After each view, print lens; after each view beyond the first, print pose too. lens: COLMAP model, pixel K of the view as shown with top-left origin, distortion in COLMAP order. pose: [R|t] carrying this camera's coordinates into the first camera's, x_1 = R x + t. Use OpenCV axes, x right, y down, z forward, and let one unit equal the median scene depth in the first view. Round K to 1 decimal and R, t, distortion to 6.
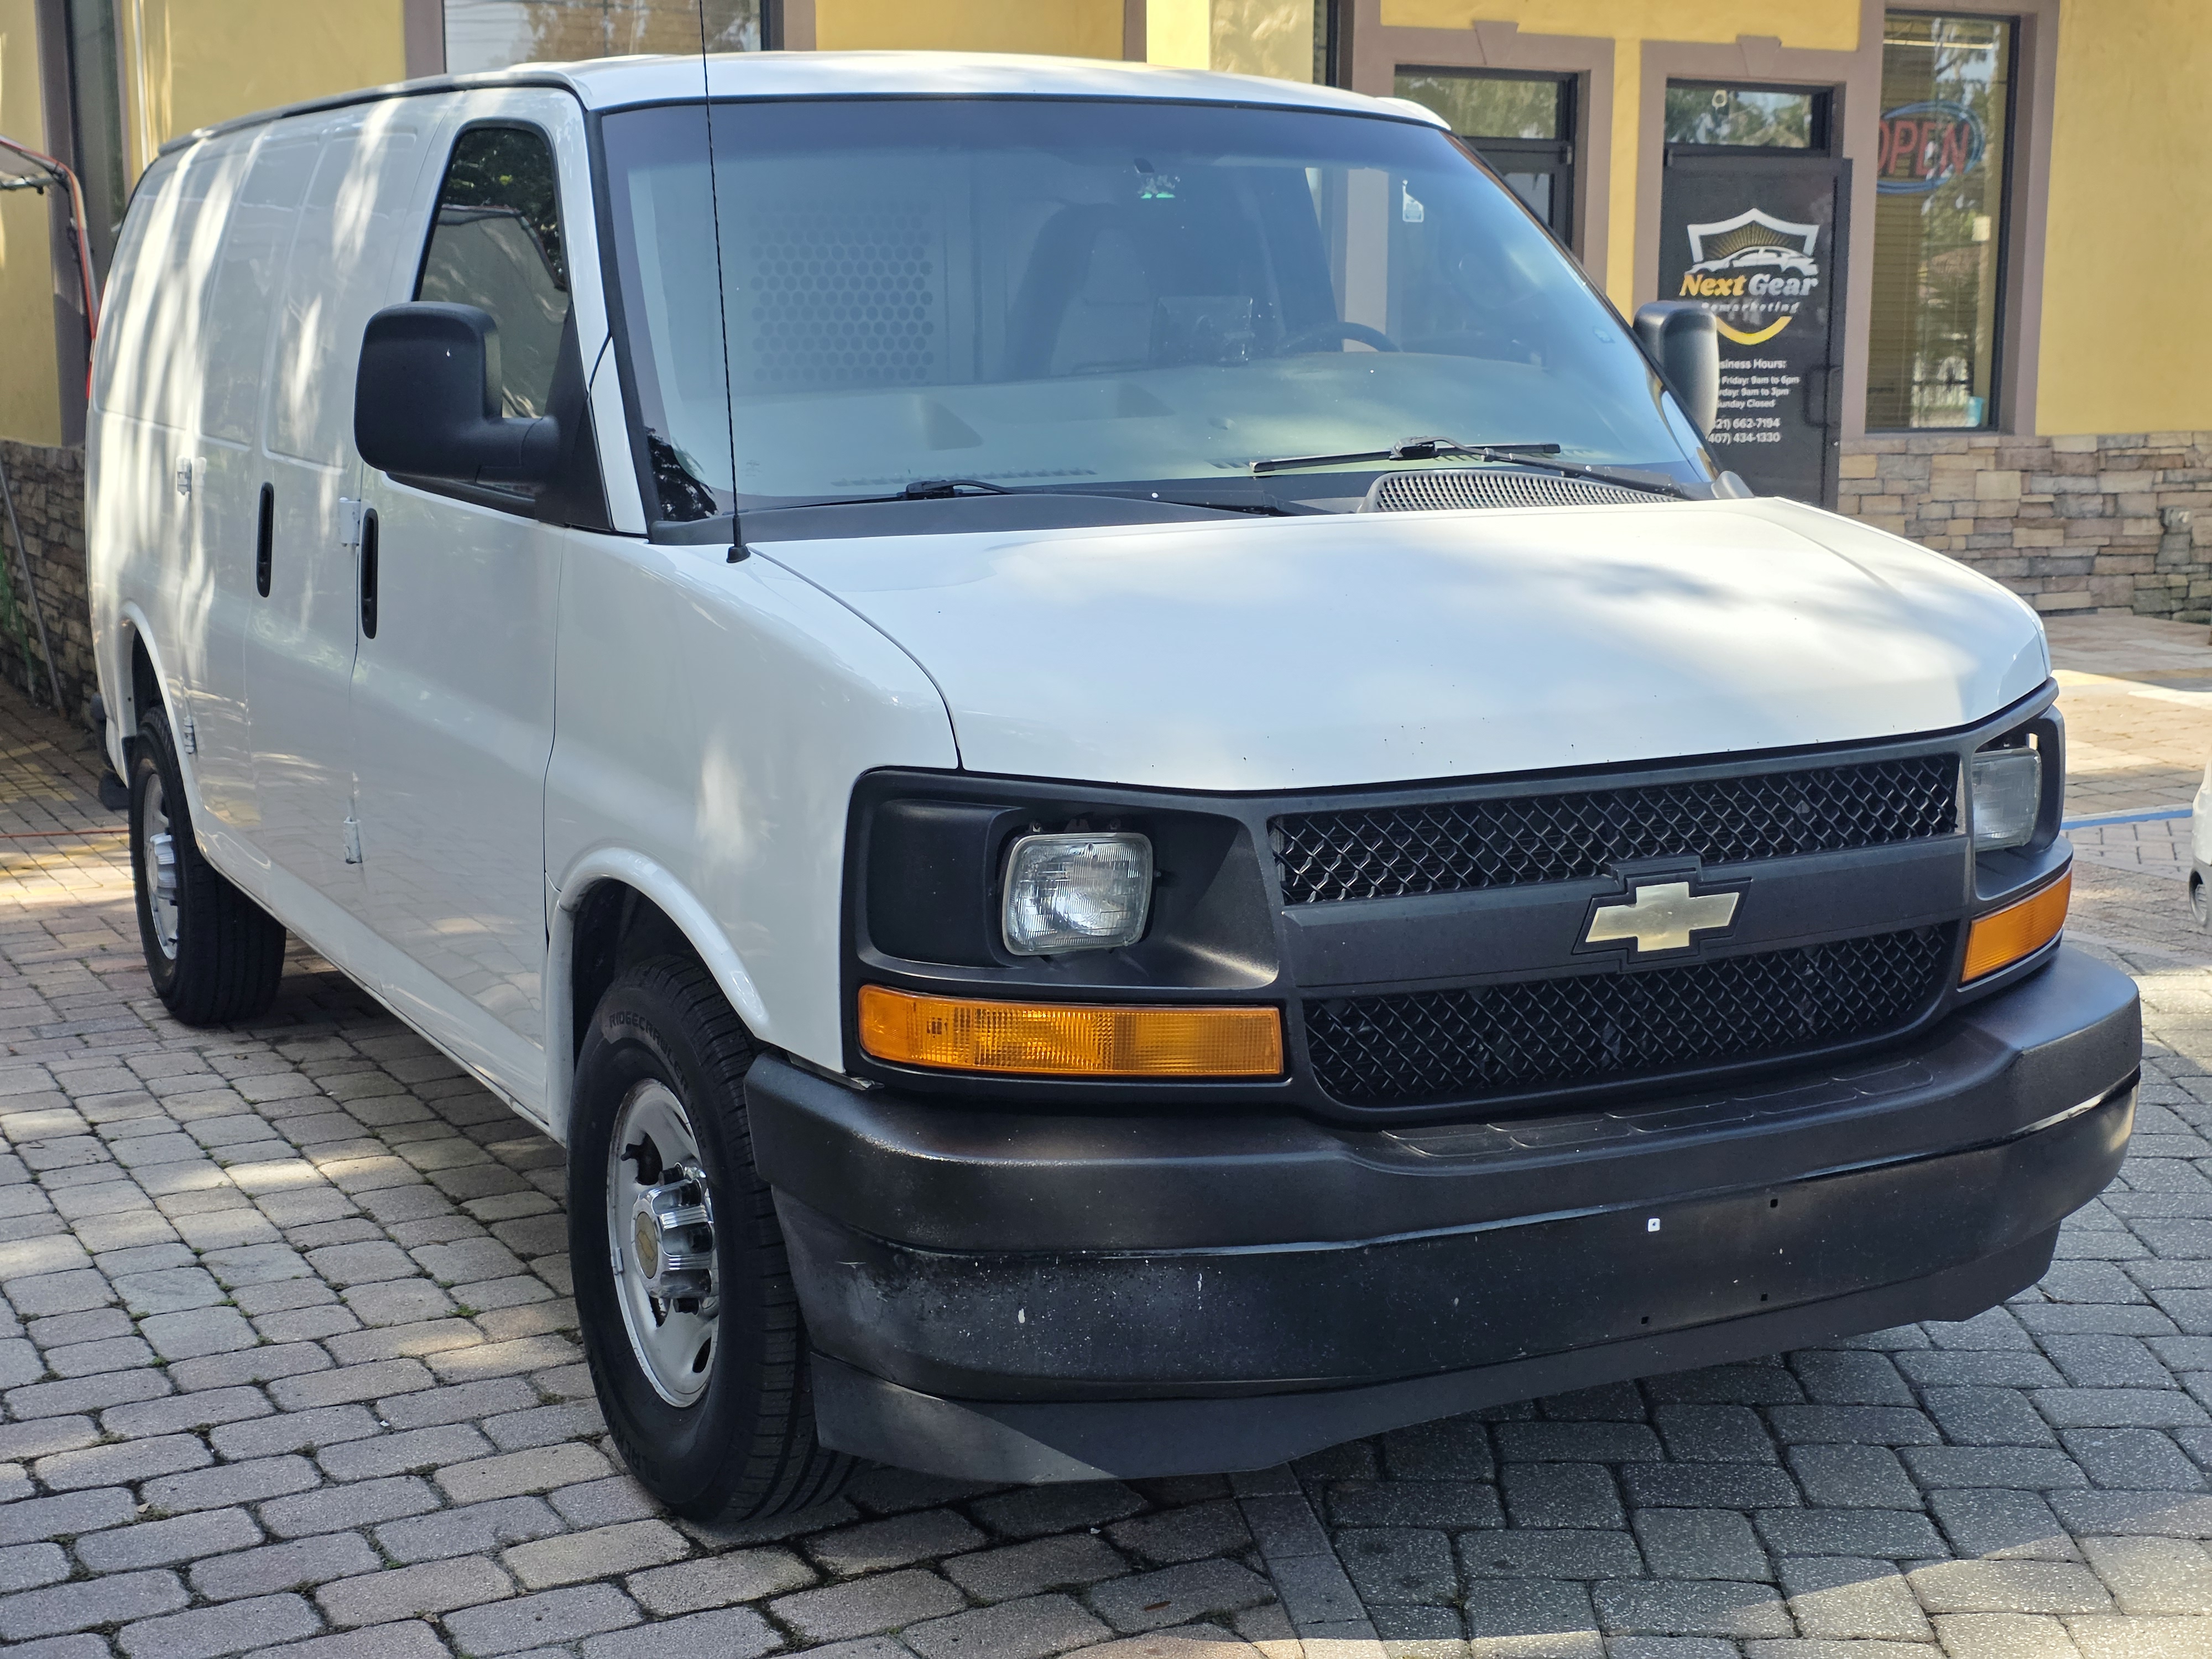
lens RADIAL K [[2991.2, 0, 1105.2], [0, 2991.2, 817.7], [0, 0, 1]] dist [0.065993, 0.000000]
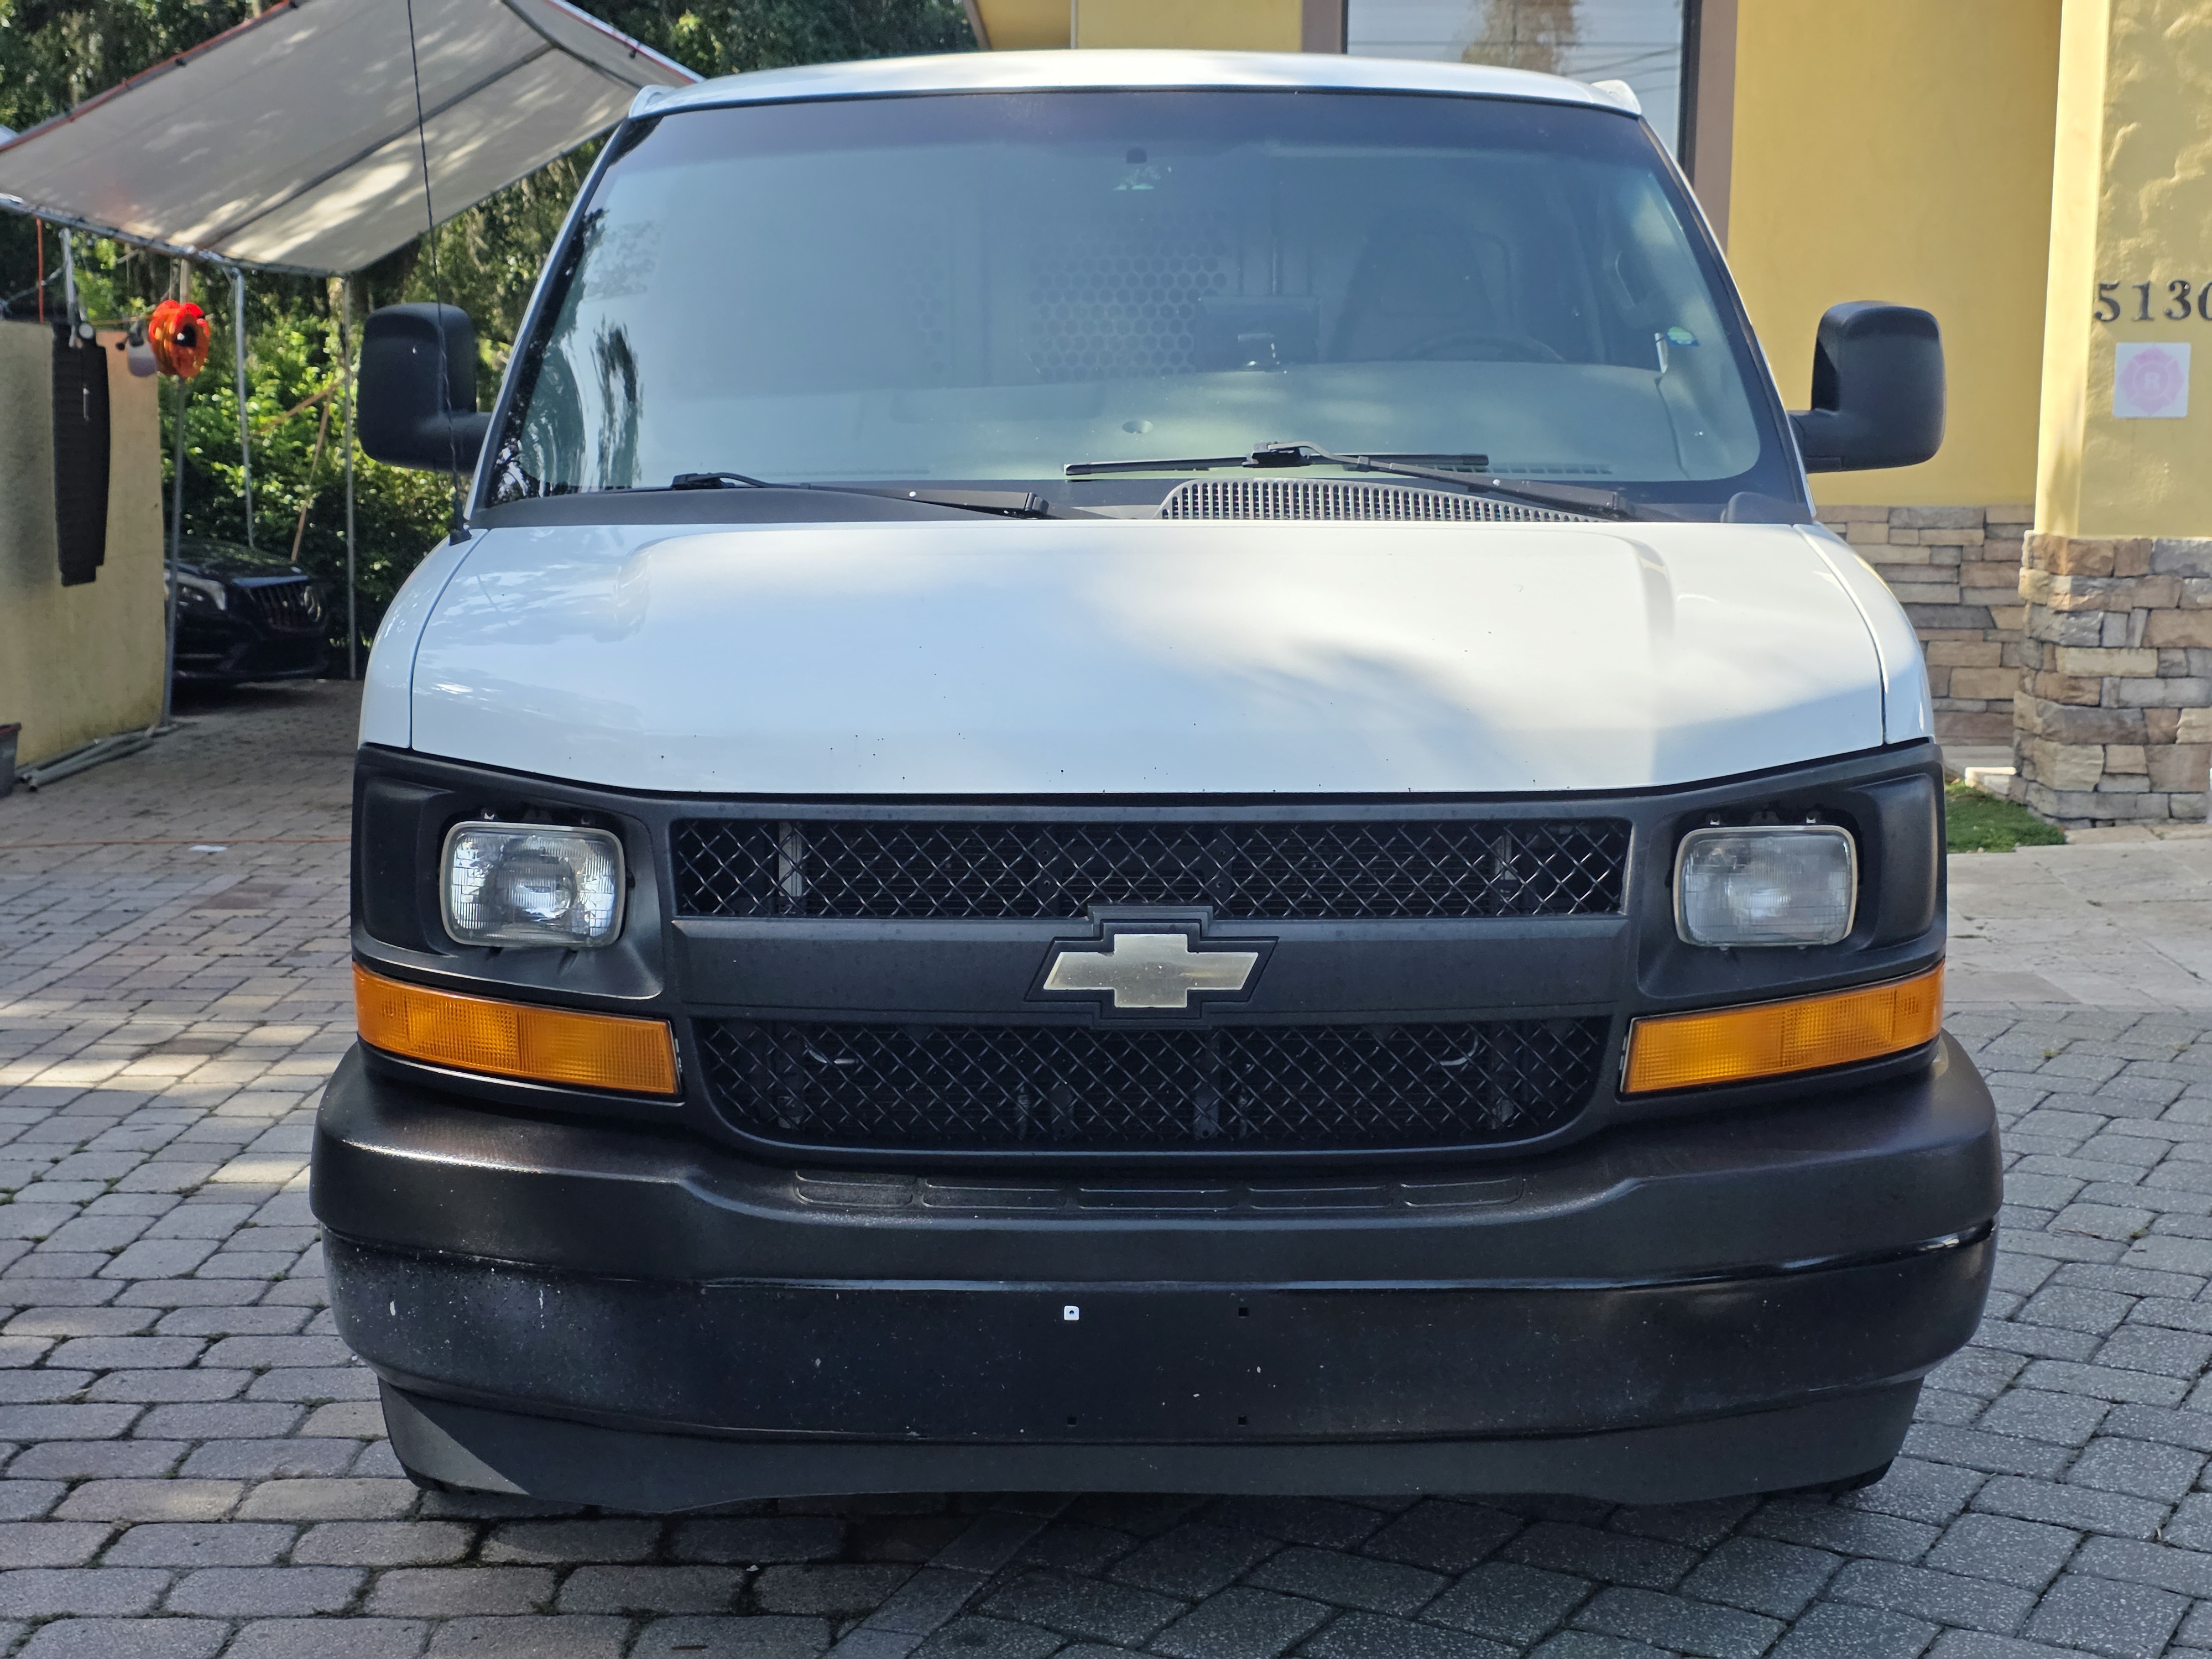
lens RADIAL K [[2991.2, 0, 1116.5], [0, 2991.2, 819.8], [0, 0, 1]] dist [0.065993, 0.000000]
pose [[0.884448, 0.069159, -0.461485, 0.531570], [-0.078937, 0.996878, -0.001890, -0.008145], [0.459913, 0.038099, 0.887146, 0.194291]]
